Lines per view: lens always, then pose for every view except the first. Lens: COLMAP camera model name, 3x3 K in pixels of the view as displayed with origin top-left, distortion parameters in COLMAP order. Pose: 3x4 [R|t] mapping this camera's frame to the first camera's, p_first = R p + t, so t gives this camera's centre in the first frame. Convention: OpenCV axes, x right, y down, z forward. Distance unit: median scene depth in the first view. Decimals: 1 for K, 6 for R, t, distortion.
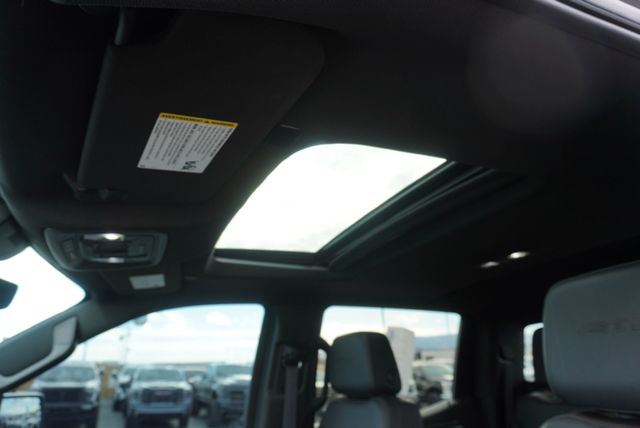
lens RADIAL K [[431.4, 0, 322.2], [0, 431.4, 213.4], [0, 0, 1]] dist [-0.038138, 0.034857]
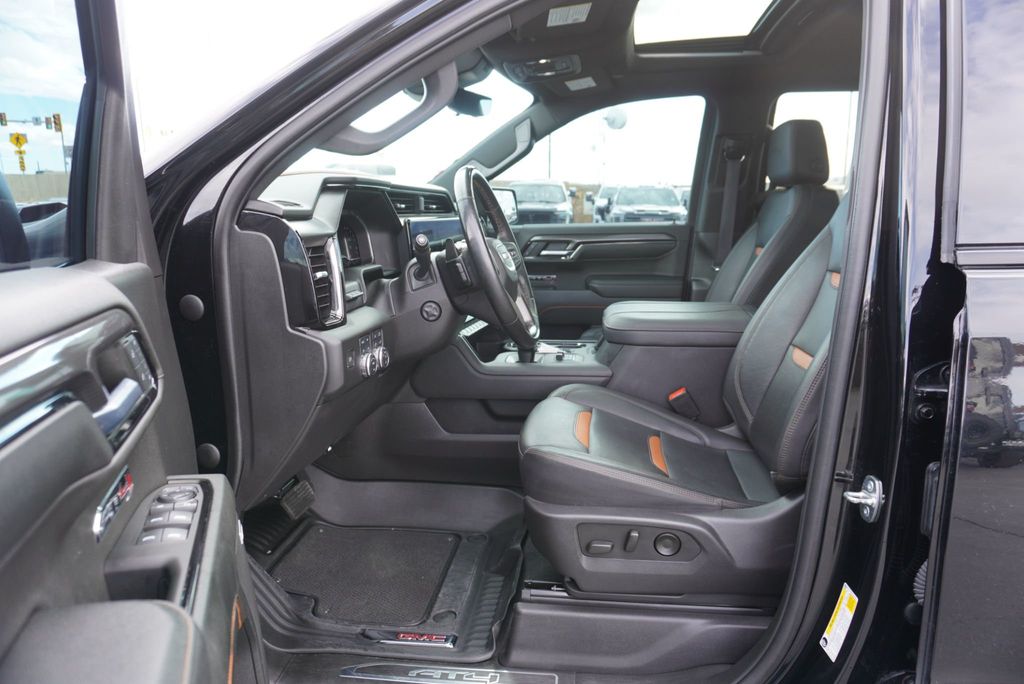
lens RADIAL K [[690.3, 0, 515.5], [0, 690.3, 341.0], [0, 0, 1]] dist [-0.038138, 0.034857]
pose [[0.860638, 0.110785, -0.497021, 0.365443], [0.170764, 0.856740, 0.486658, -0.147893], [0.479732, -0.503710, 0.718425, -0.630468]]
